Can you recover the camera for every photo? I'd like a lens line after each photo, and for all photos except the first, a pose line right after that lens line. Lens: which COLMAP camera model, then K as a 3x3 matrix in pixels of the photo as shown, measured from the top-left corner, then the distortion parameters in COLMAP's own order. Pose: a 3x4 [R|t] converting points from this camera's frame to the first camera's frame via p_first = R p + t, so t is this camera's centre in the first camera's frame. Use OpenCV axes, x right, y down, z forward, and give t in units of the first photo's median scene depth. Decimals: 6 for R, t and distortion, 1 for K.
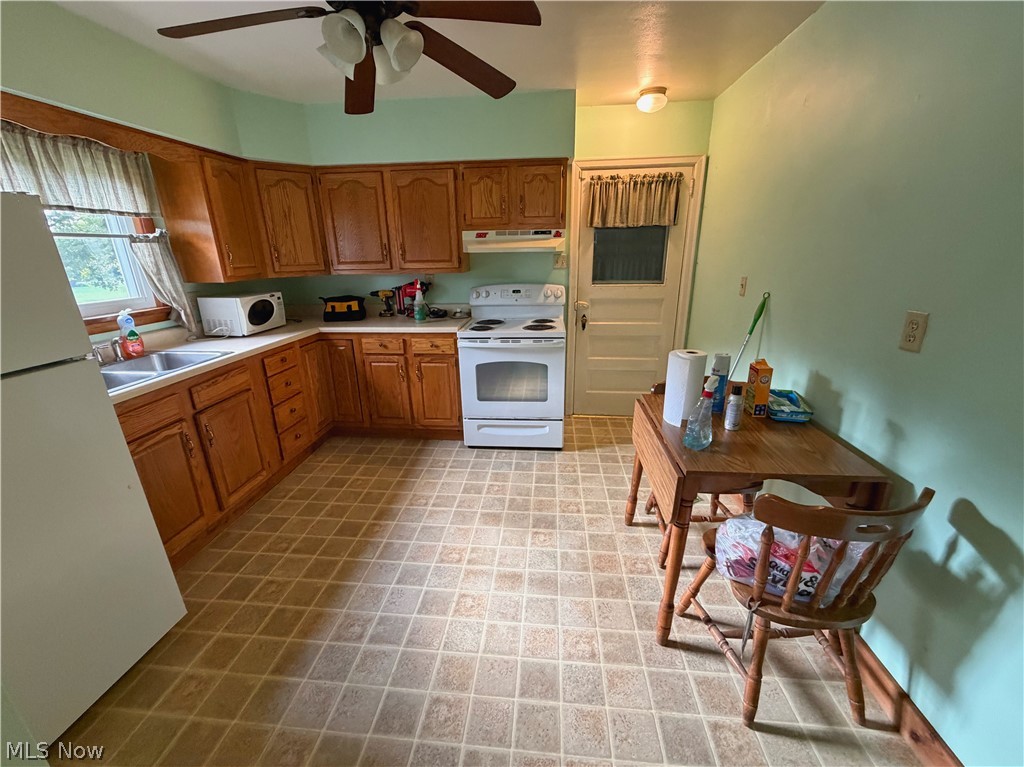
lens RADIAL K [[411.8, 0, 505.7], [0, 411.8, 382.5], [0, 0, 1]] dist [-0.002696, 0.000087]
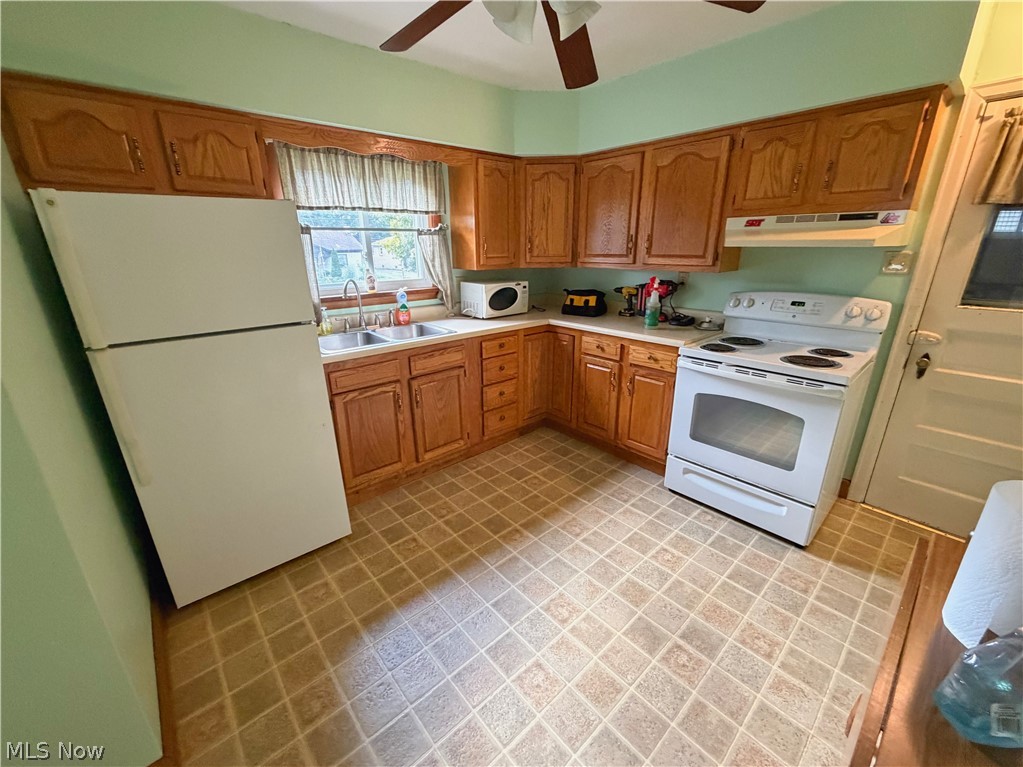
lens RADIAL K [[411.4, 0, 505.2], [0, 411.4, 382.5], [0, 0, 1]] dist [-0.002696, 0.000087]
pose [[0.735083, 0.224986, -0.639558, 0.154263], [-0.211600, 0.972345, 0.098851, -0.063175], [0.644111, 0.062667, 0.762361, 0.183517]]
